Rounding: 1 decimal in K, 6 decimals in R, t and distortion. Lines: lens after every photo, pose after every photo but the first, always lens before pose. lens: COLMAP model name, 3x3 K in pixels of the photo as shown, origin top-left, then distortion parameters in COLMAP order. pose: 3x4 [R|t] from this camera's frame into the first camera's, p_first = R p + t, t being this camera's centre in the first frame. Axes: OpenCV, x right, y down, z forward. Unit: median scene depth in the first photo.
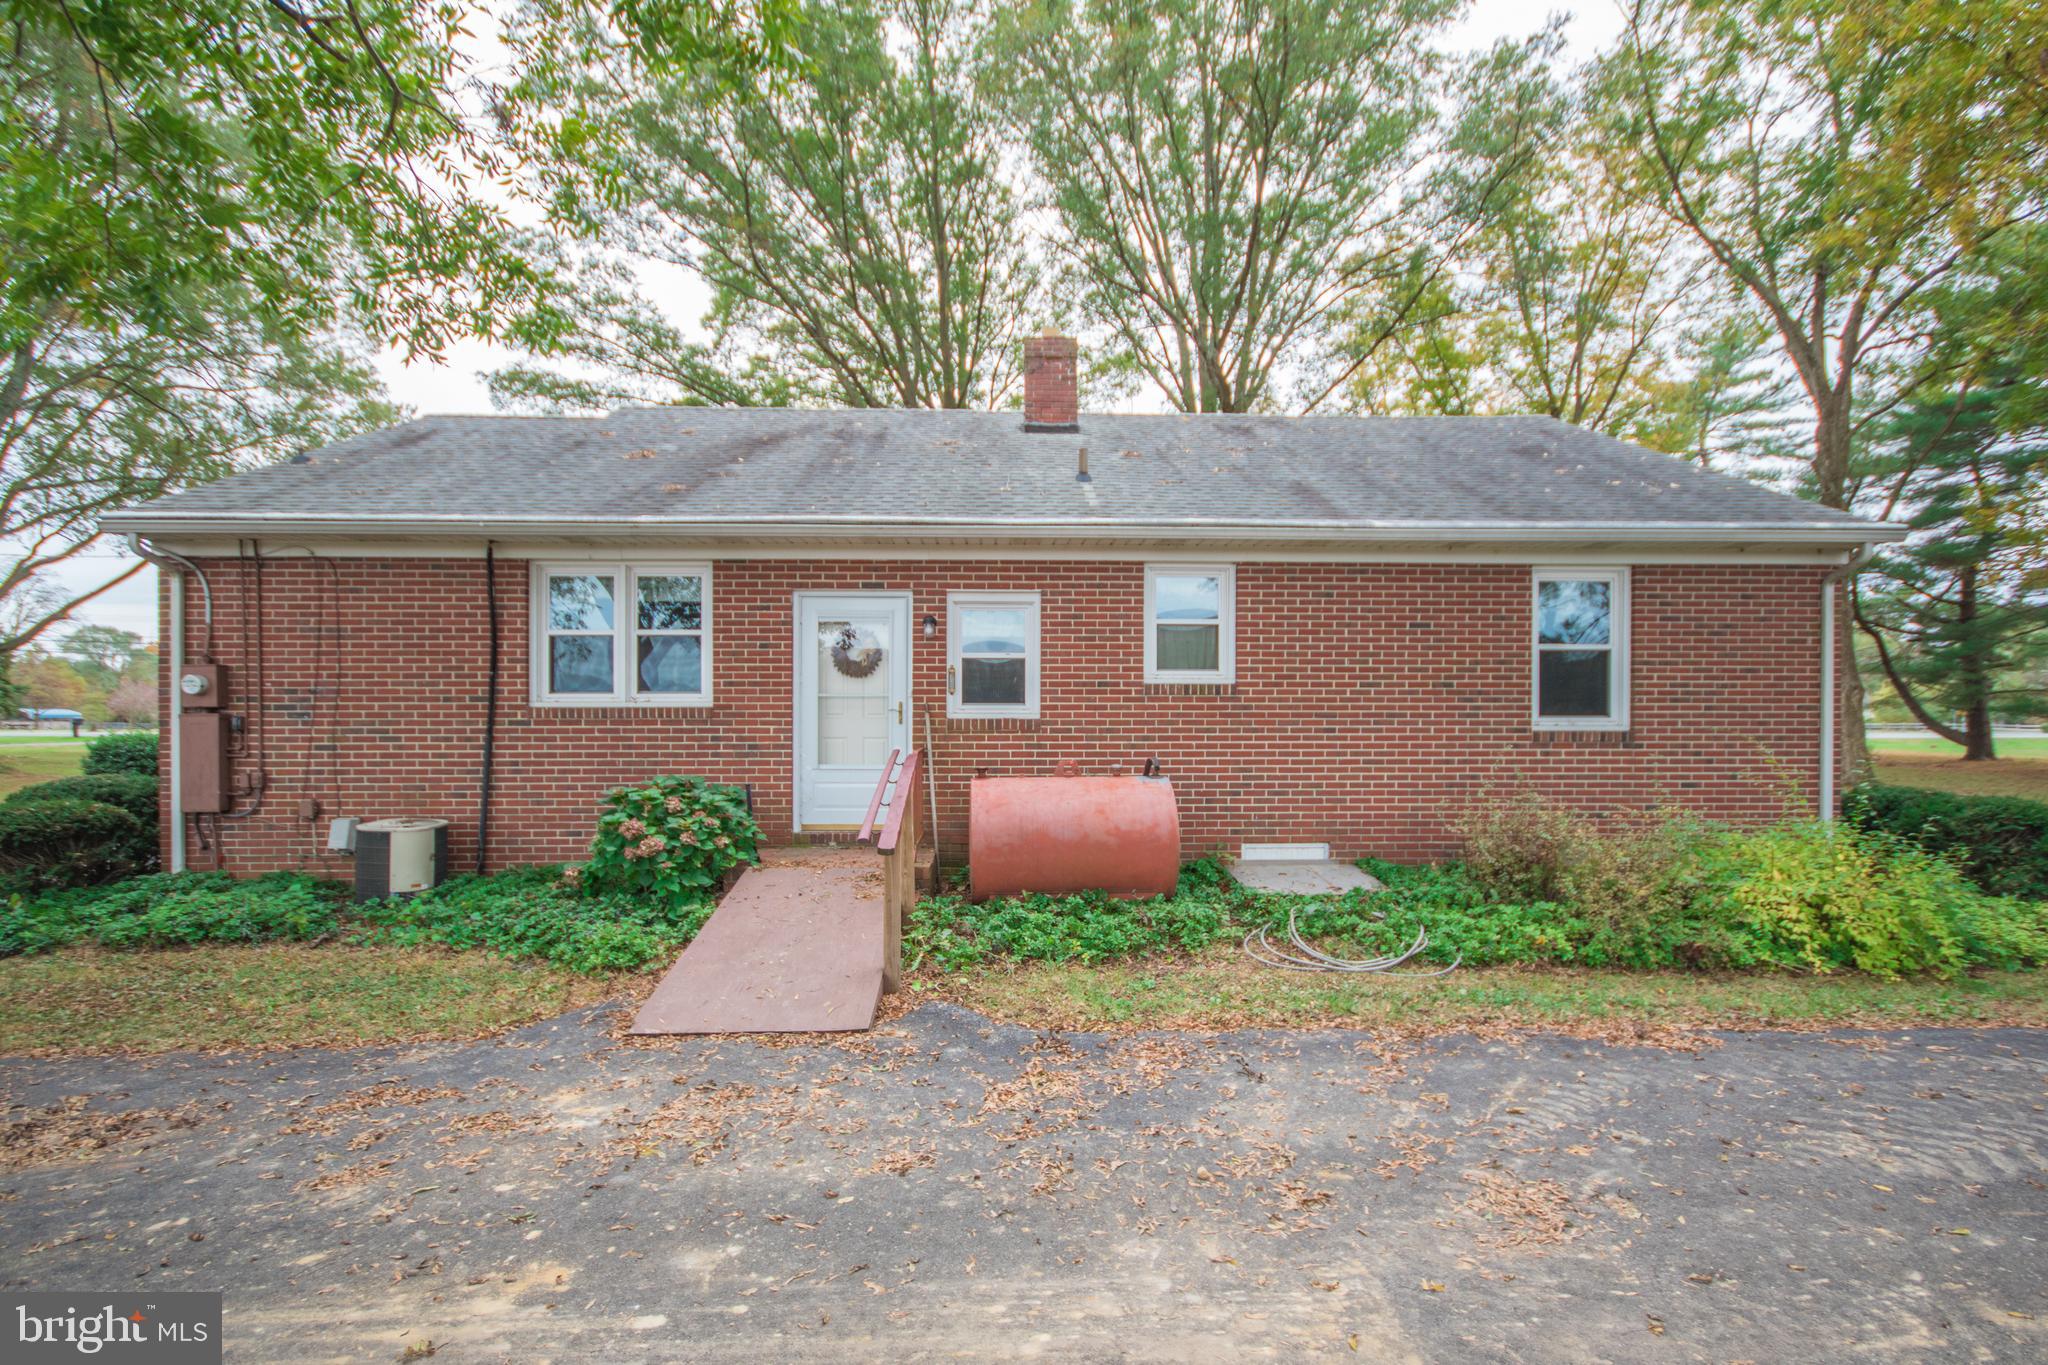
lens RADIAL K [[957.2, 0, 1013.7], [0, 957.2, 720.8], [0, 0, 1]] dist [-0.001246, -0.001554]
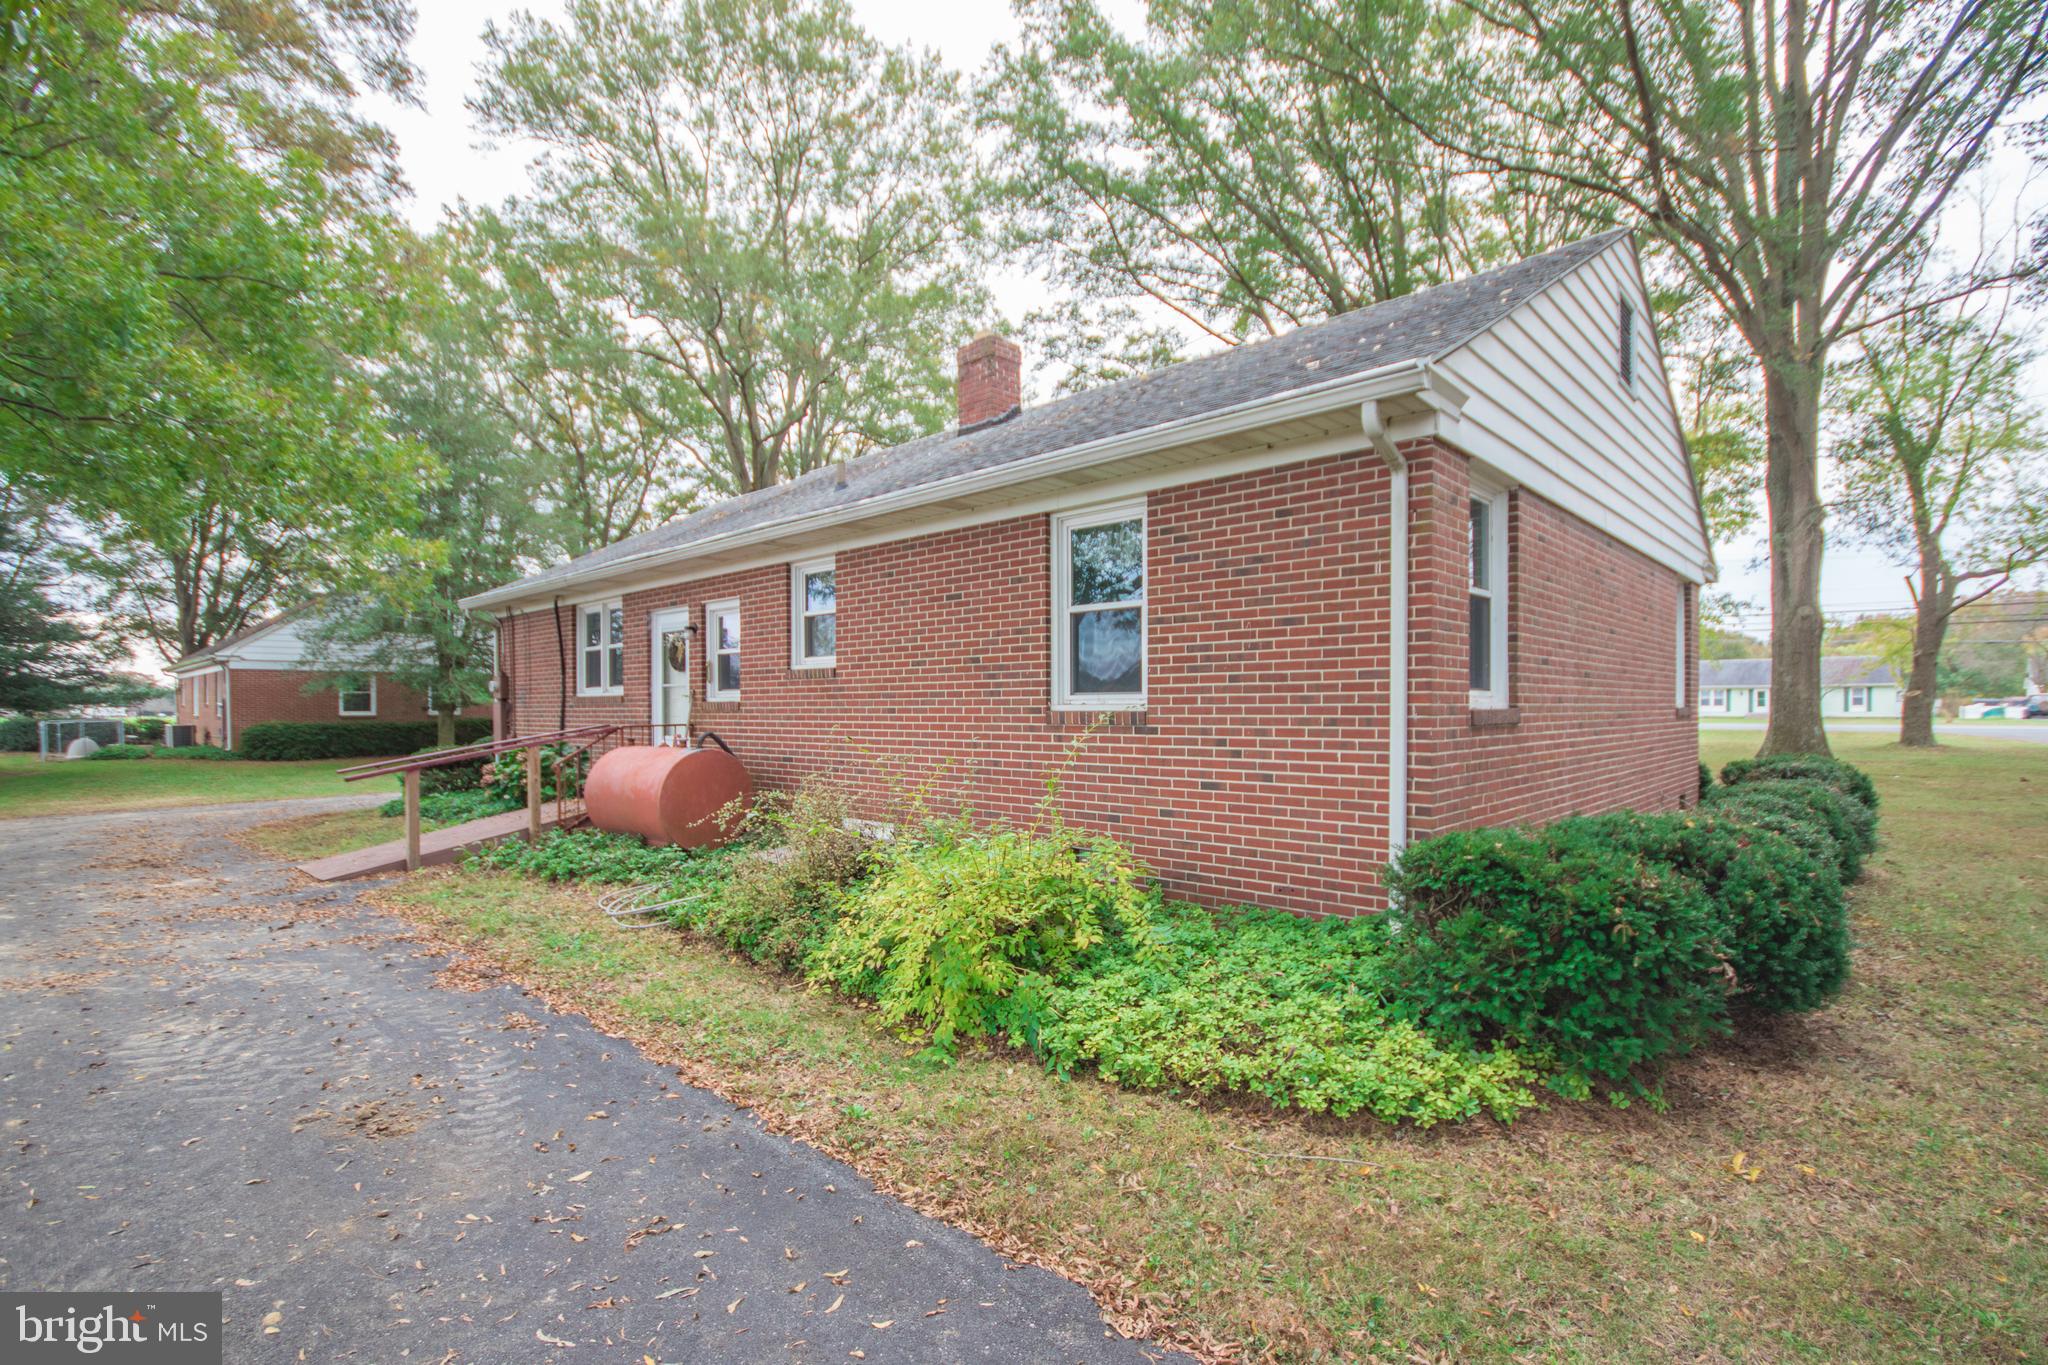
lens RADIAL K [[940.5, 0, 997.8], [0, 940.5, 710.9], [0, 0, 1]] dist [0.001393, -0.000059]
pose [[0.699283, -0.000736, -0.714844, 1.125408], [0.001656, 0.999998, 0.000590, 0.010117], [0.714843, -0.001596, 0.699284, 0.397557]]
